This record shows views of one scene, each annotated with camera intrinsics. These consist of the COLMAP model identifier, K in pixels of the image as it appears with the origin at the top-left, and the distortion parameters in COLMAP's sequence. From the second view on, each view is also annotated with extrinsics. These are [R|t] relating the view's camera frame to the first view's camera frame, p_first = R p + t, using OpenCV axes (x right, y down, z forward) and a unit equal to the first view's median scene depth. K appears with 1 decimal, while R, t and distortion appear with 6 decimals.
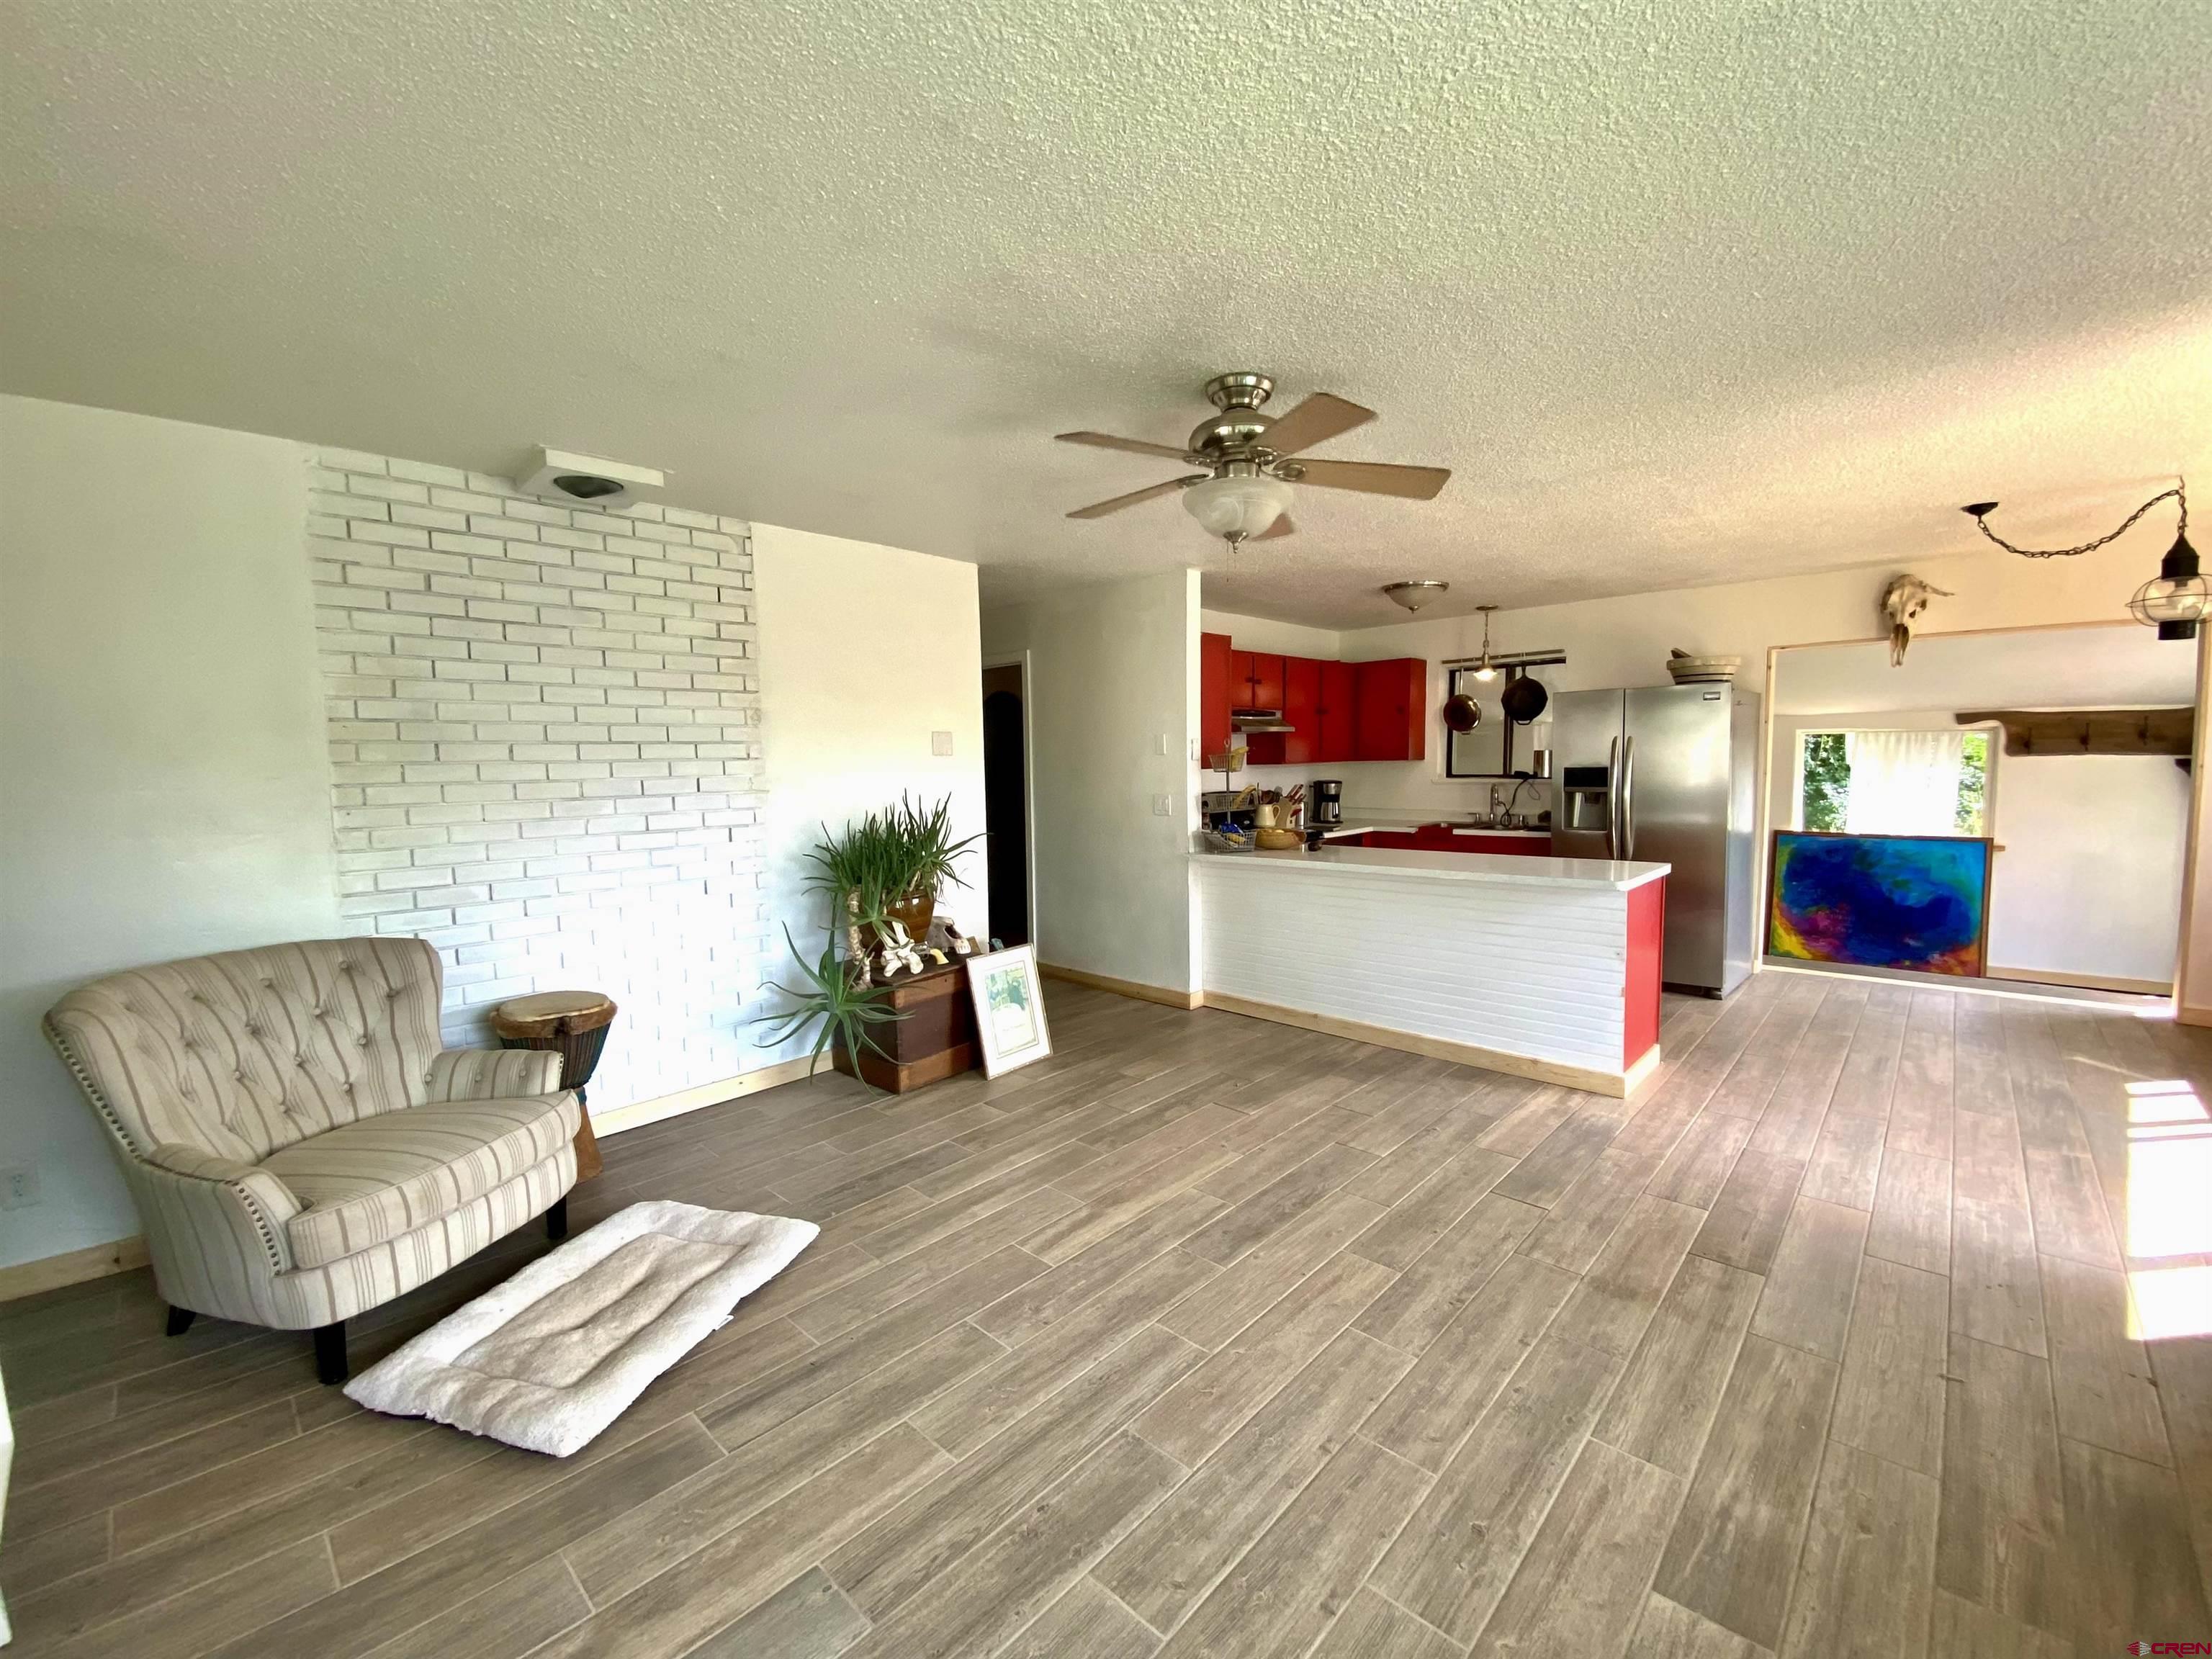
lens RADIAL K [[903.2, 0, 1061.4], [0, 903.2, 835.3], [0, 0, 1]] dist [-0.001637, -0.002154]
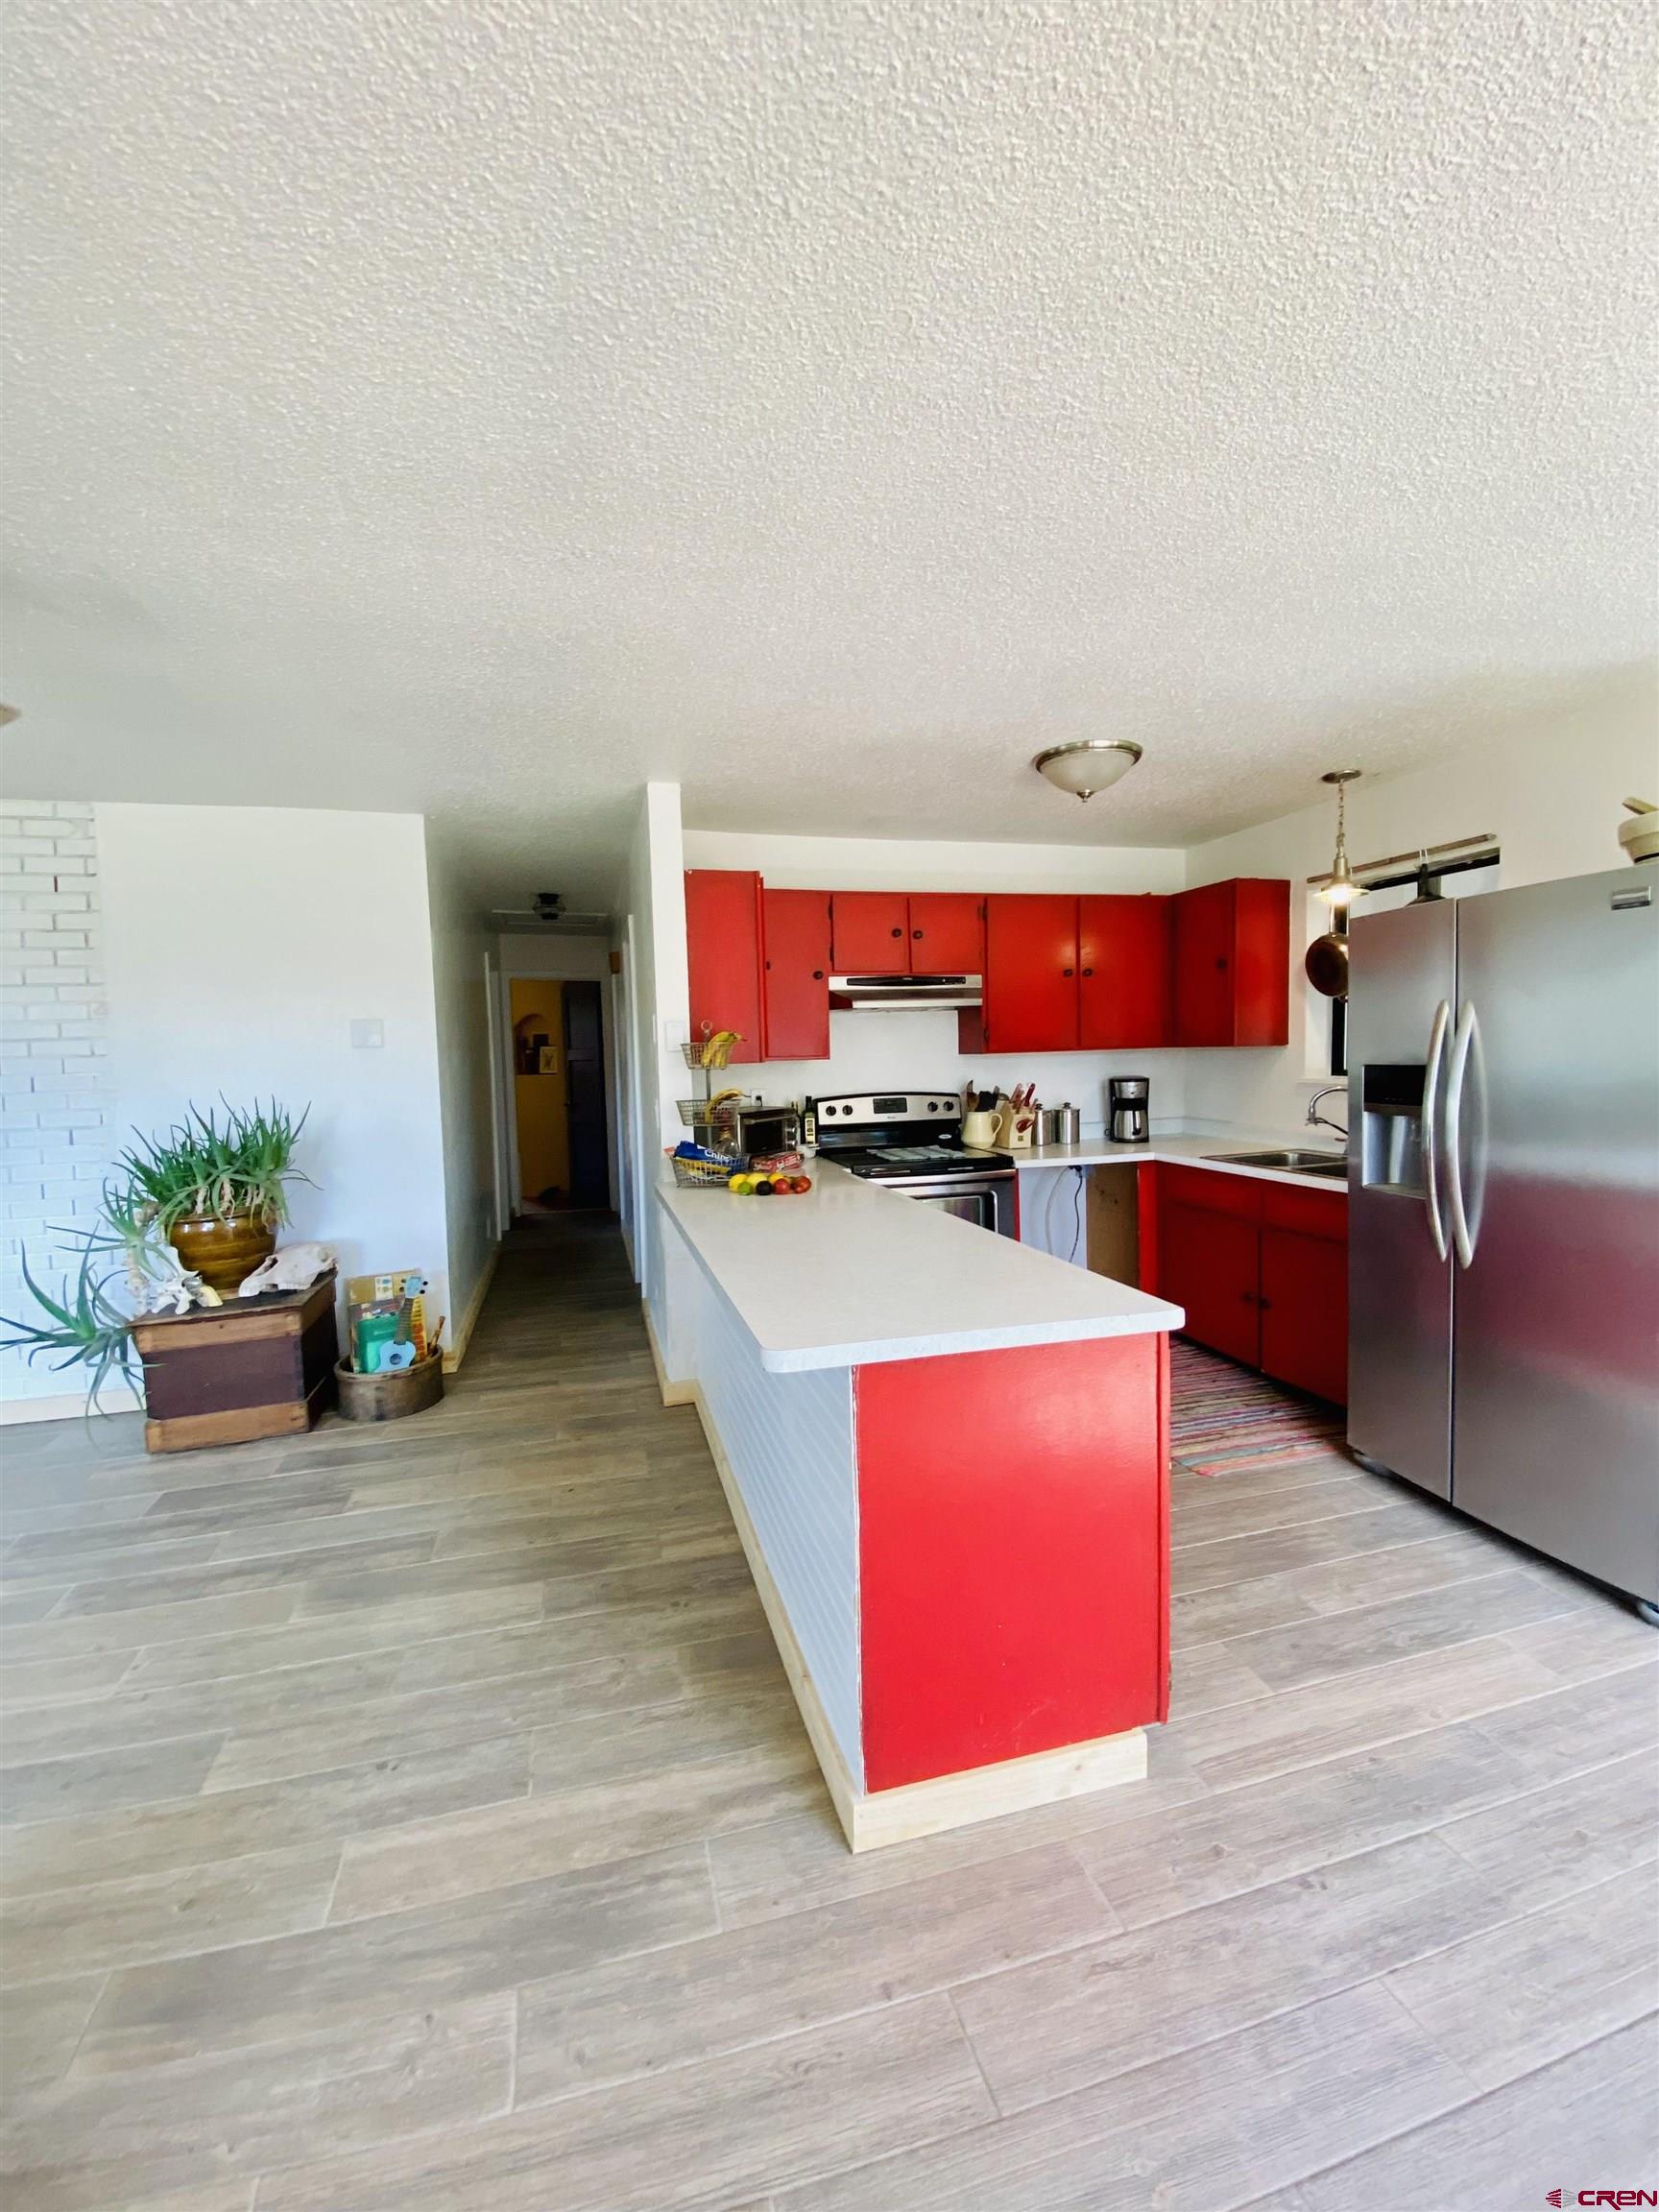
lens RADIAL K [[903.2, 0, 818.7], [0, 903.2, 1095.1], [0, 0, 1]] dist [-0.001637, -0.002154]
pose [[0.863909, 0.021480, -0.503189, 0.726640], [-0.031930, 0.999416, -0.012157, -0.054780], [0.502634, 0.026570, 0.864091, 0.545803]]
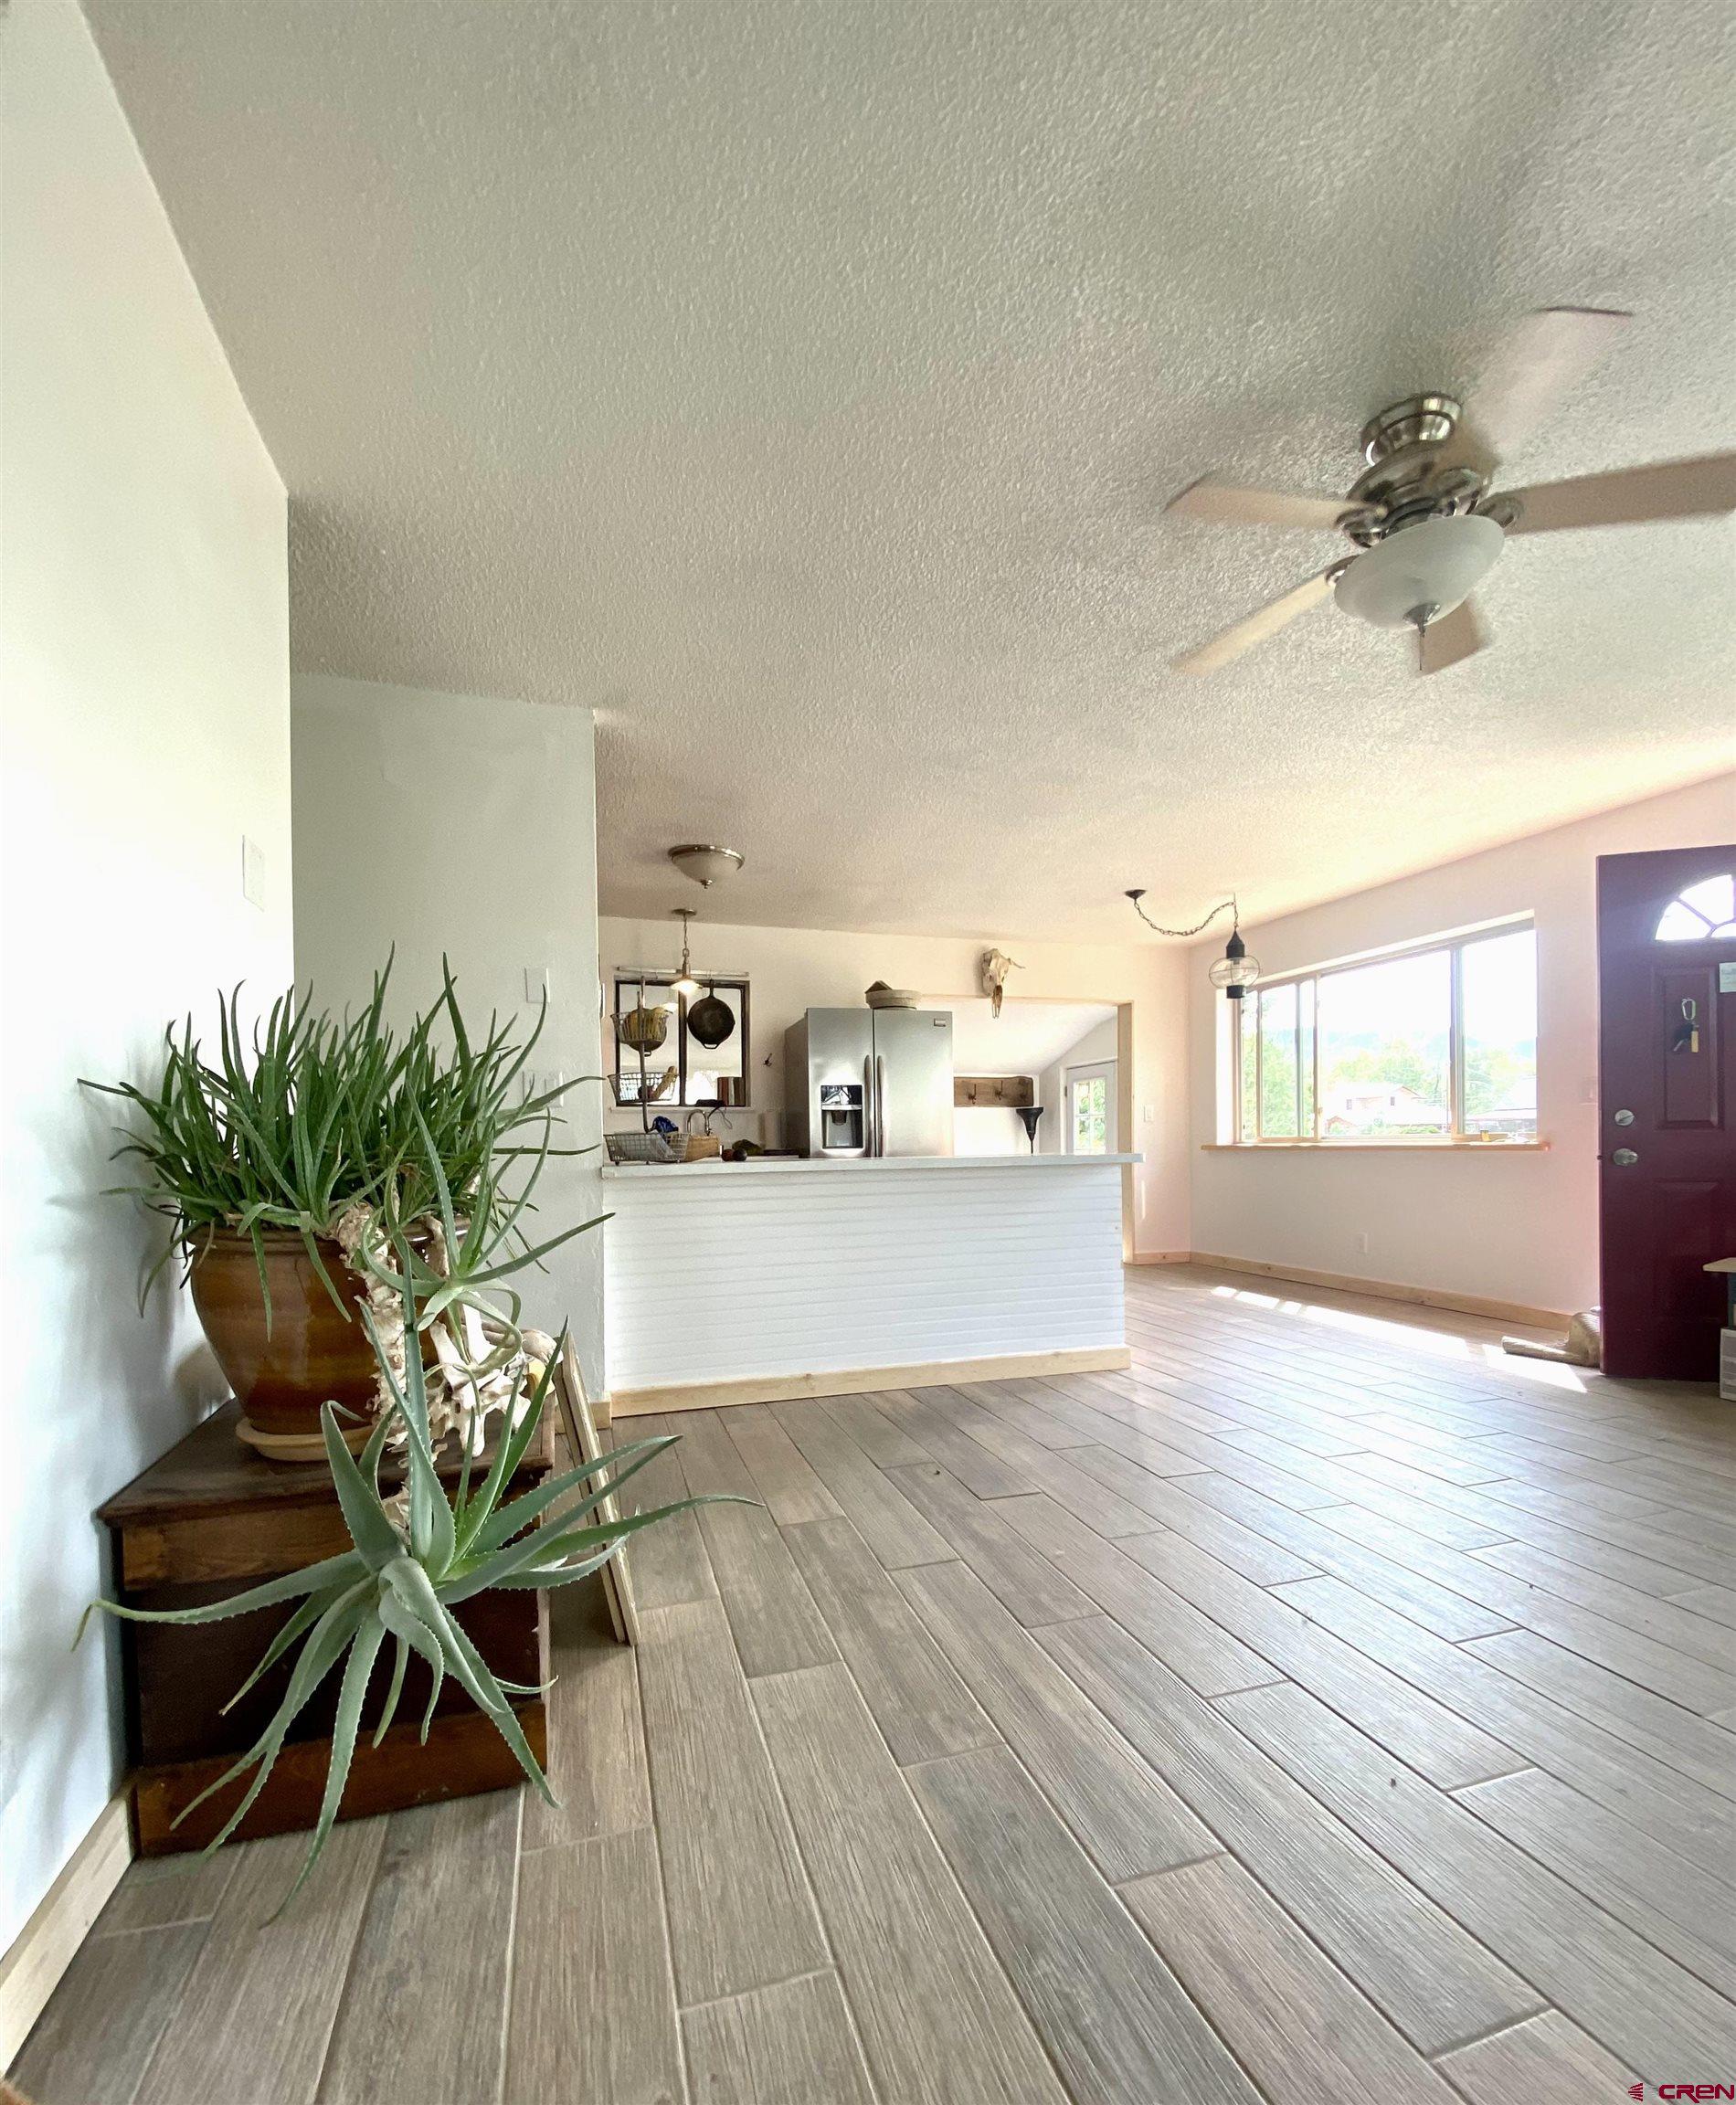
lens RADIAL K [[951.4, 0, 855.7], [0, 951.4, 1162.9], [0, 0, 1]] dist [0.000781, -0.000037]
pose [[0.467873, 0.002772, 0.883791, -0.422733], [0.075881, 0.996177, -0.043296, 0.071865], [-0.880532, 0.087319, 0.465874, 0.662433]]
